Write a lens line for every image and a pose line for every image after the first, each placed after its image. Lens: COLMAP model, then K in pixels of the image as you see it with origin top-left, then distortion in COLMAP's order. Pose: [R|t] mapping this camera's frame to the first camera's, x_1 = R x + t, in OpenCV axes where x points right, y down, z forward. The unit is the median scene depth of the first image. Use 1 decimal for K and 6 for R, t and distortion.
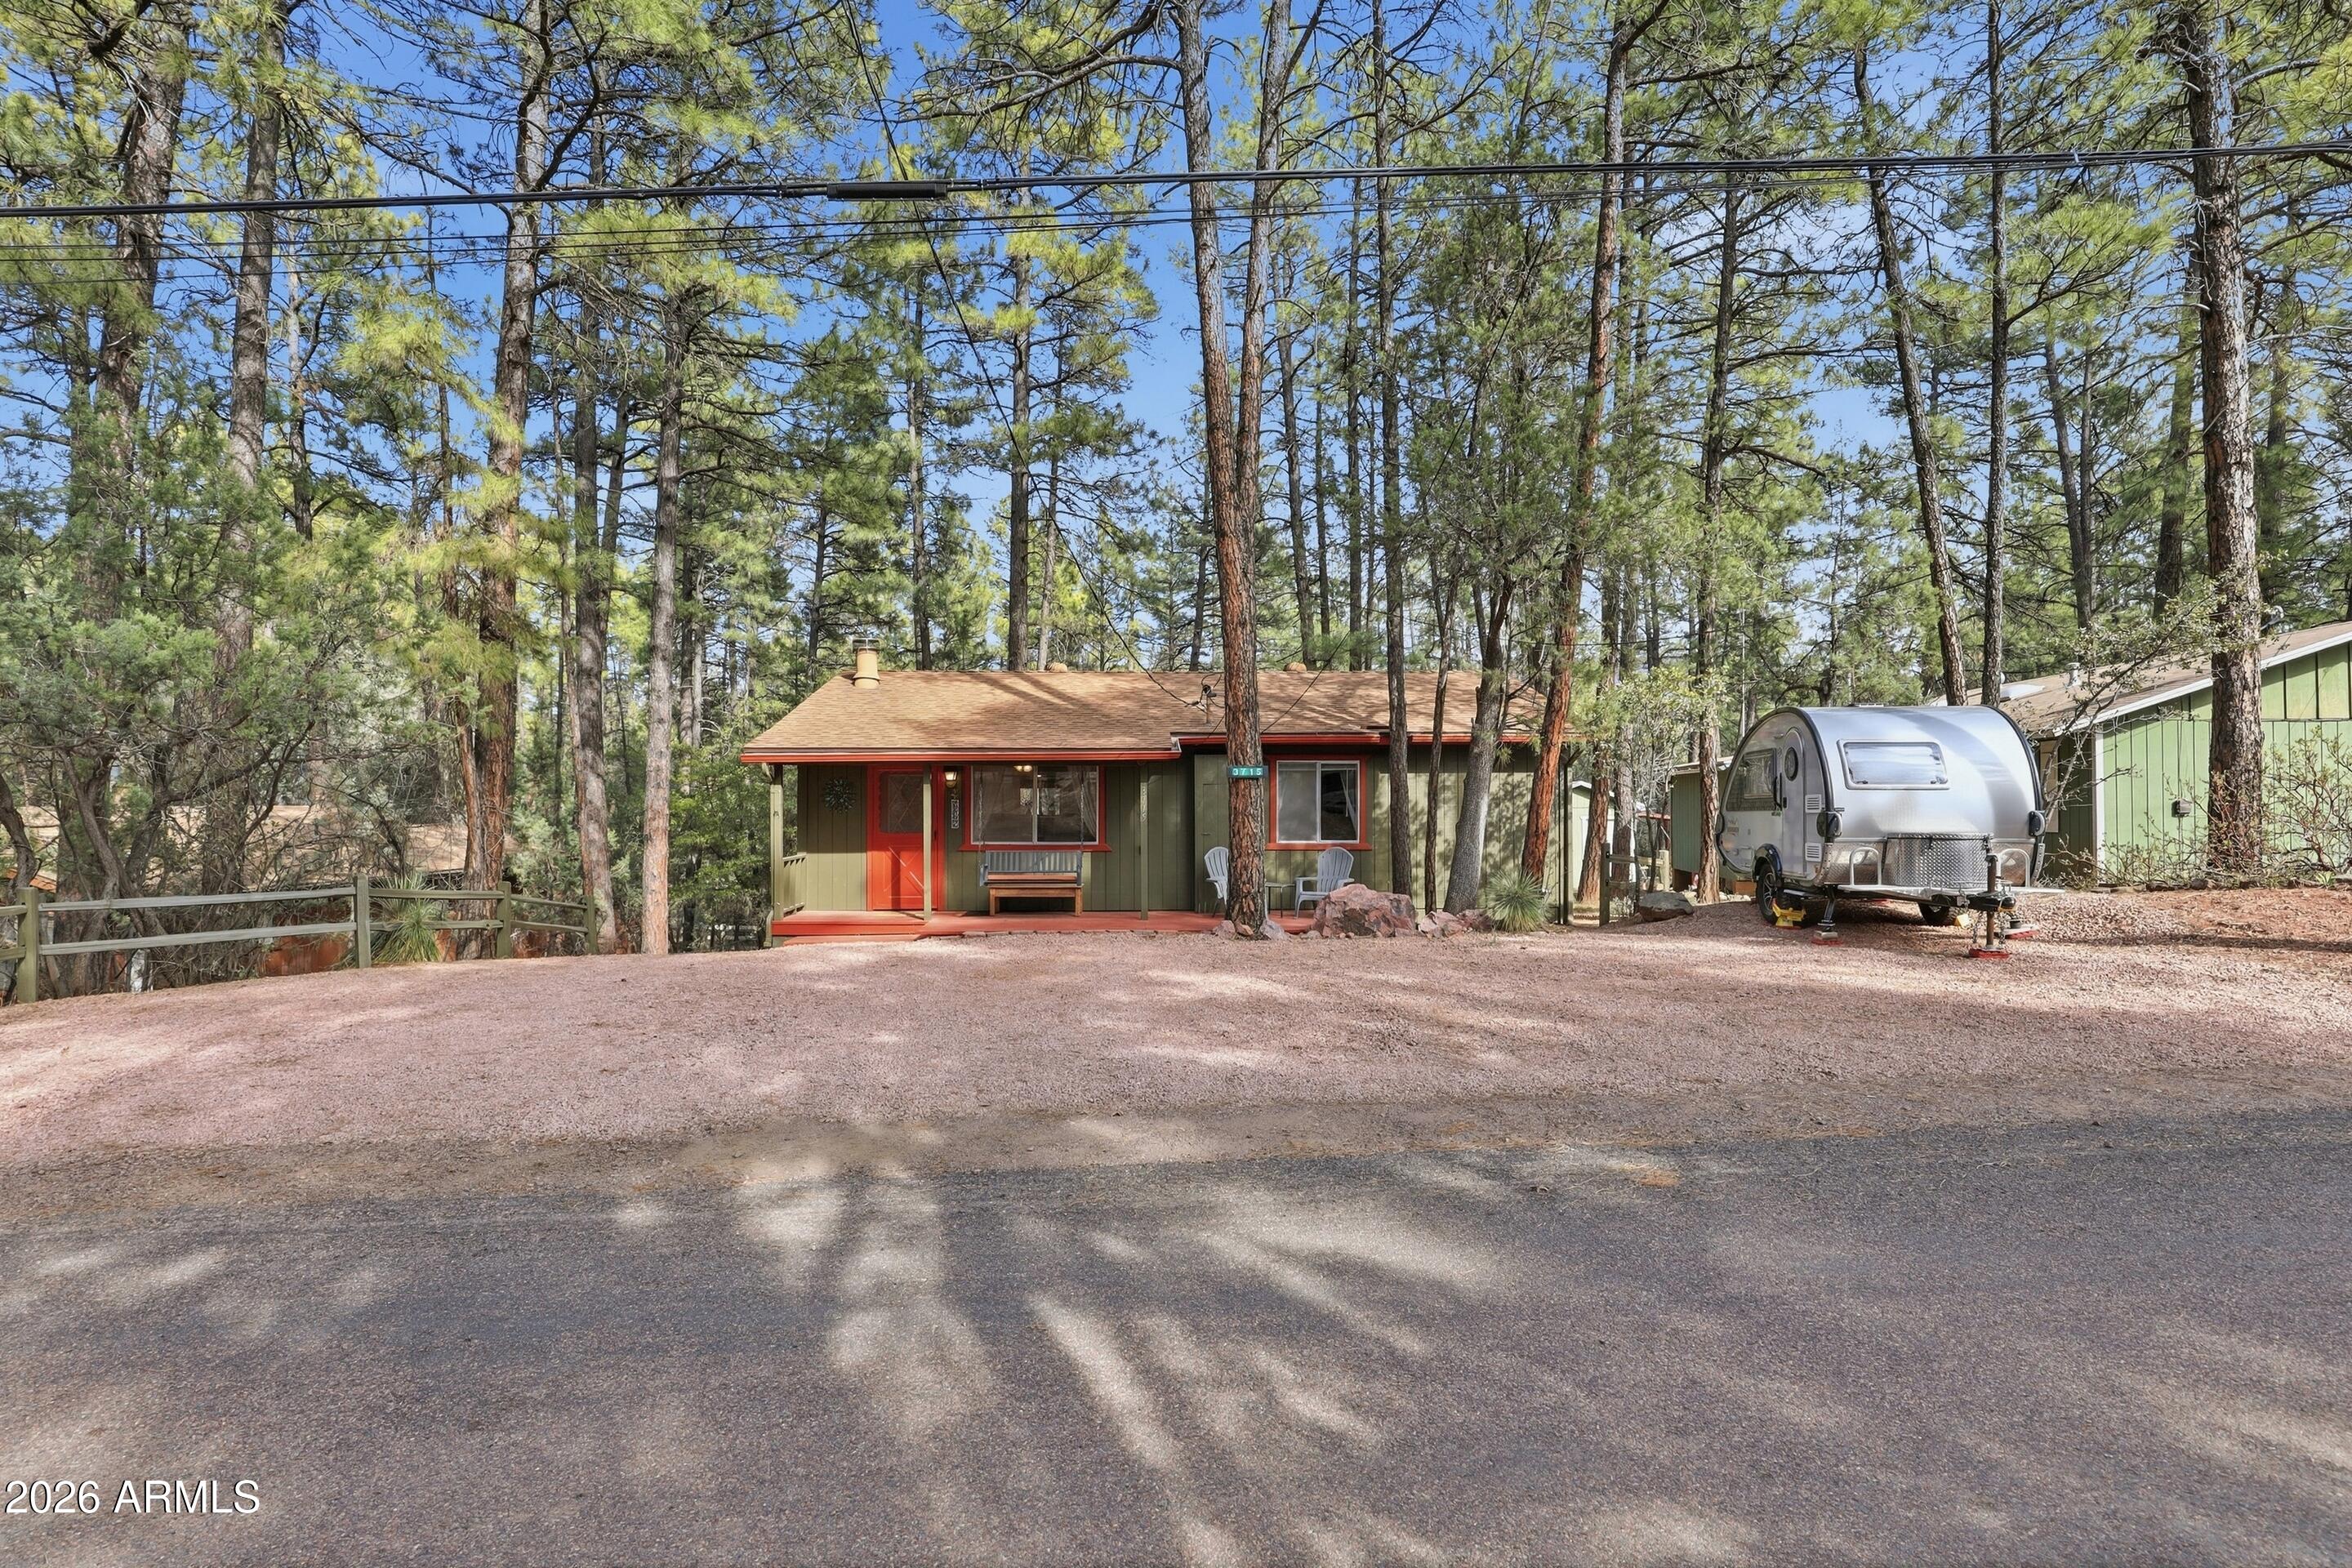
lens RADIAL K [[1085.2, 0, 1176.0], [0, 1085.2, 784.0], [0, 0, 1]] dist [-0.030995, -0.000258]
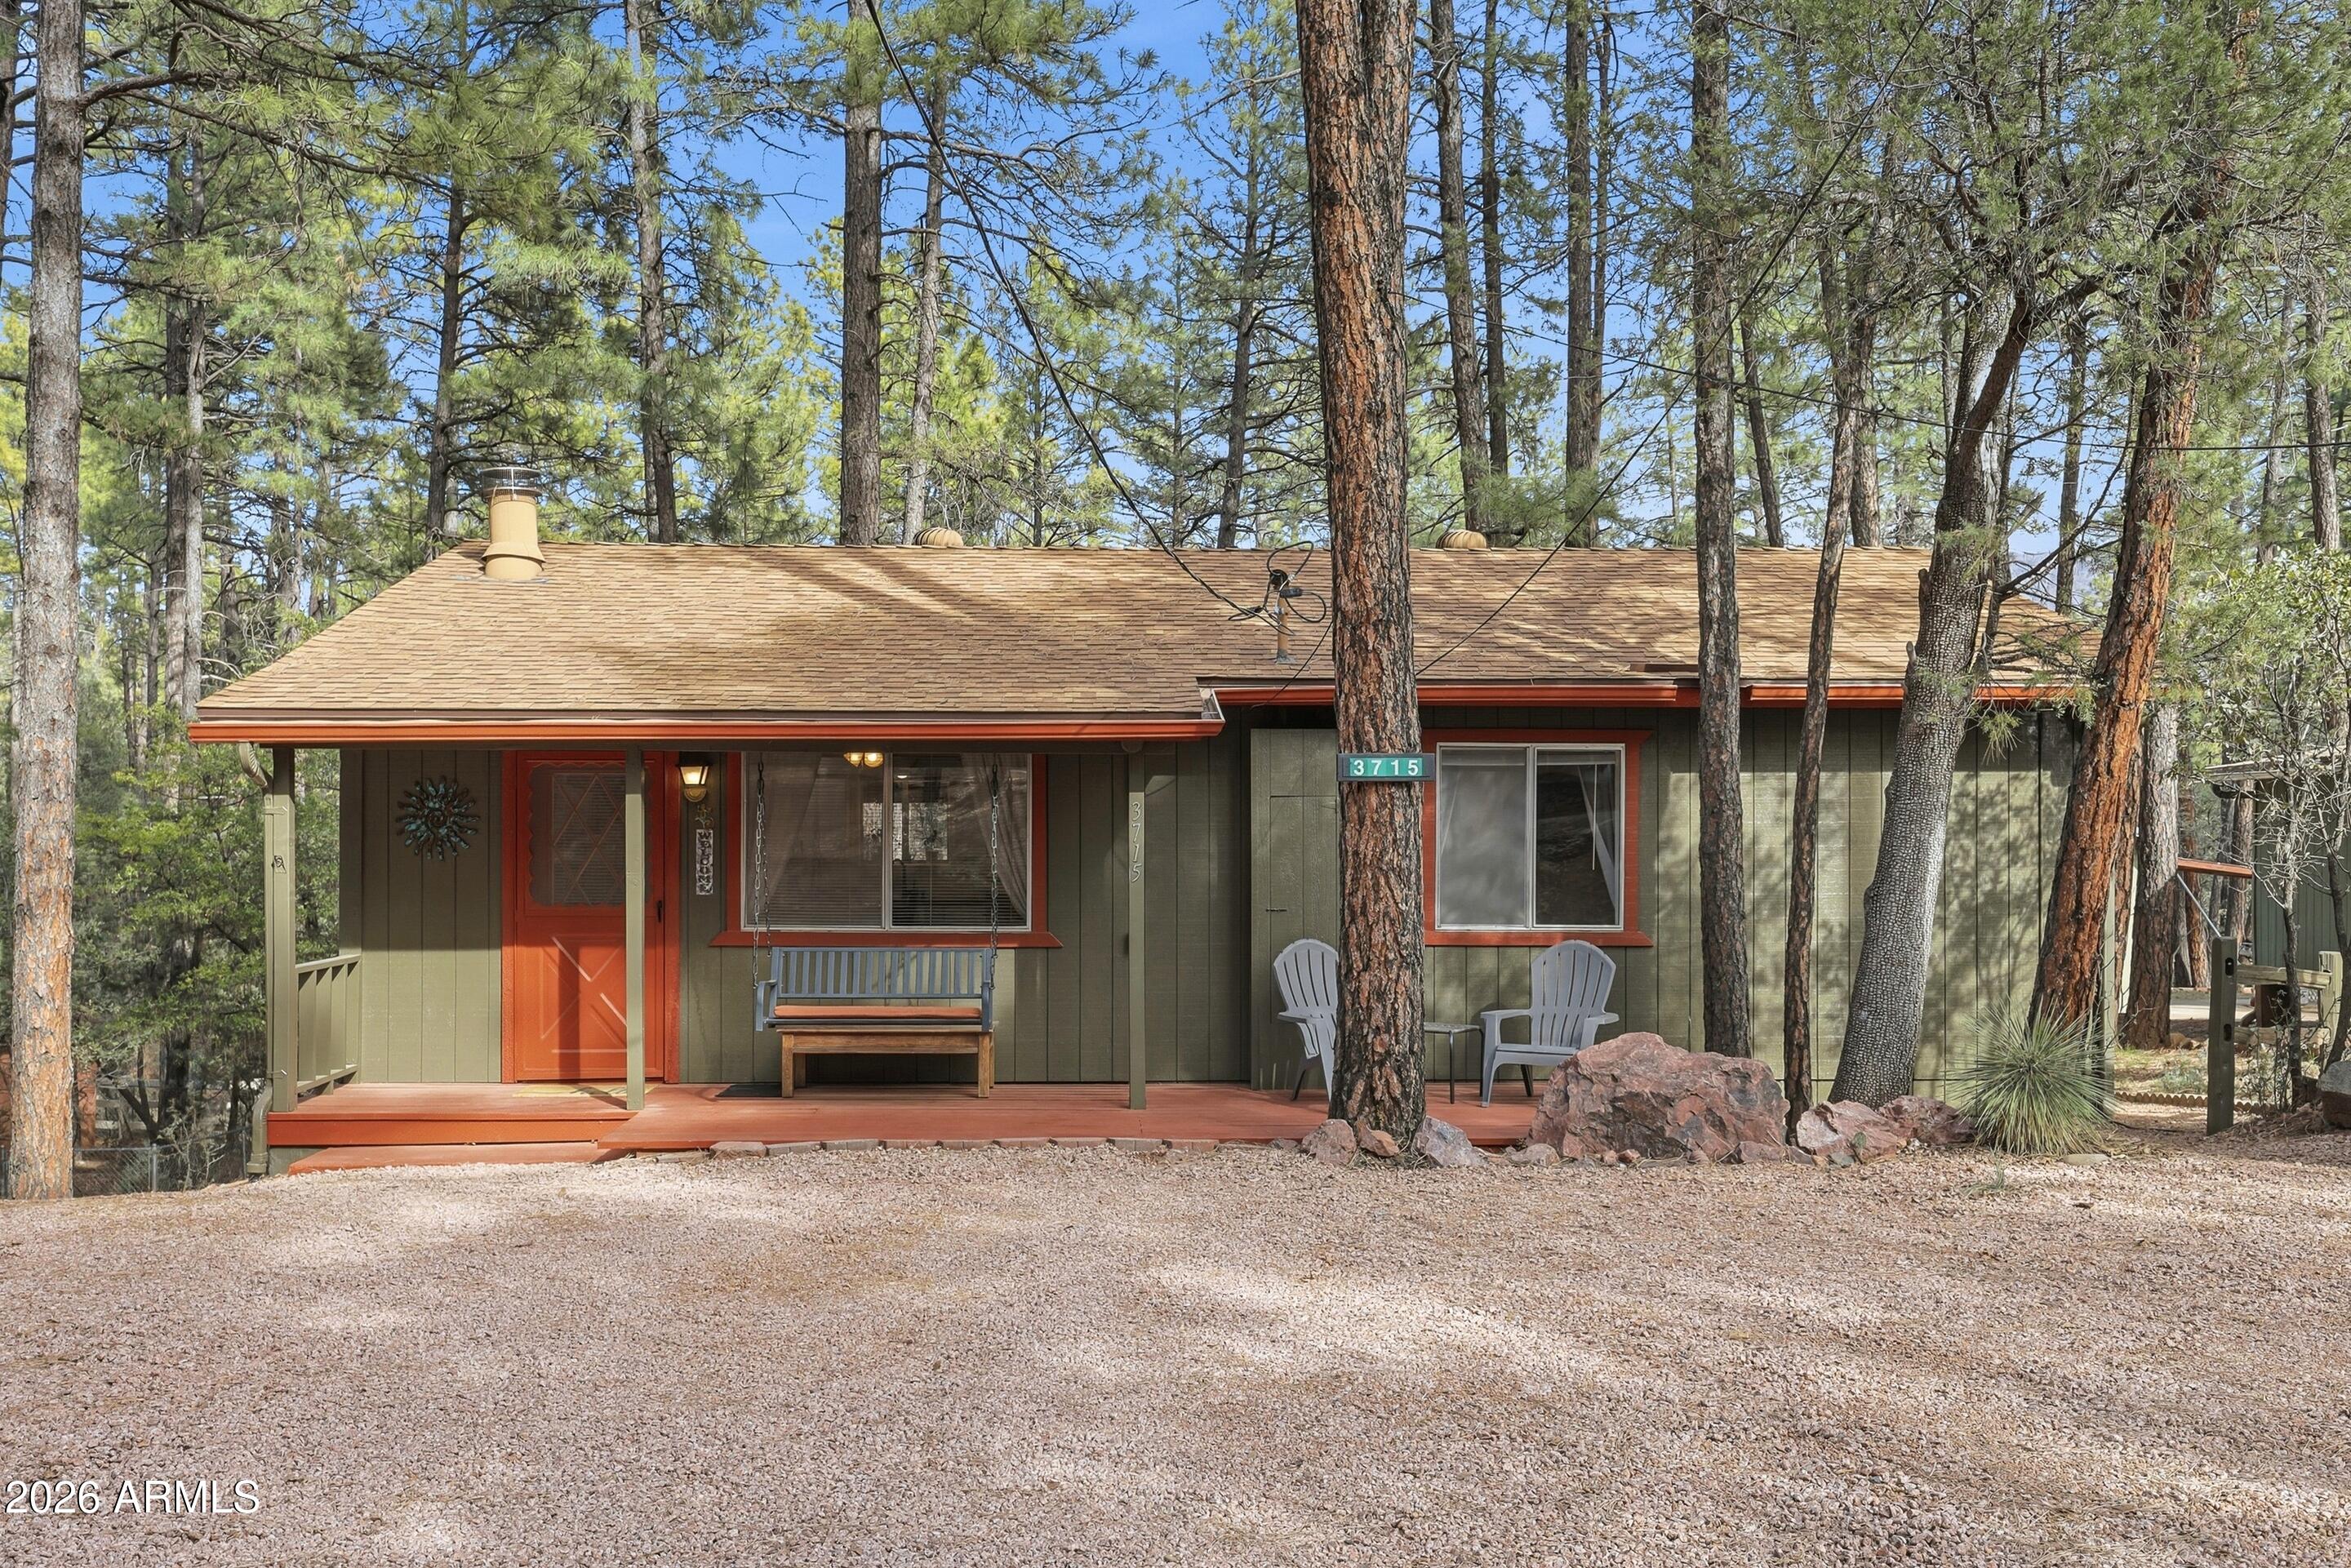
lens RADIAL K [[2074.7, 0, 1175.5], [0, 2074.7, 784.0], [0, 0, 1]] dist [0.018853, 0.006483]
pose [[0.999996, 0.002810, -0.000053, -0.013127], [-0.002811, 0.999984, -0.004813, -0.000440], [0.000040, 0.004813, 0.999988, 0.156999]]
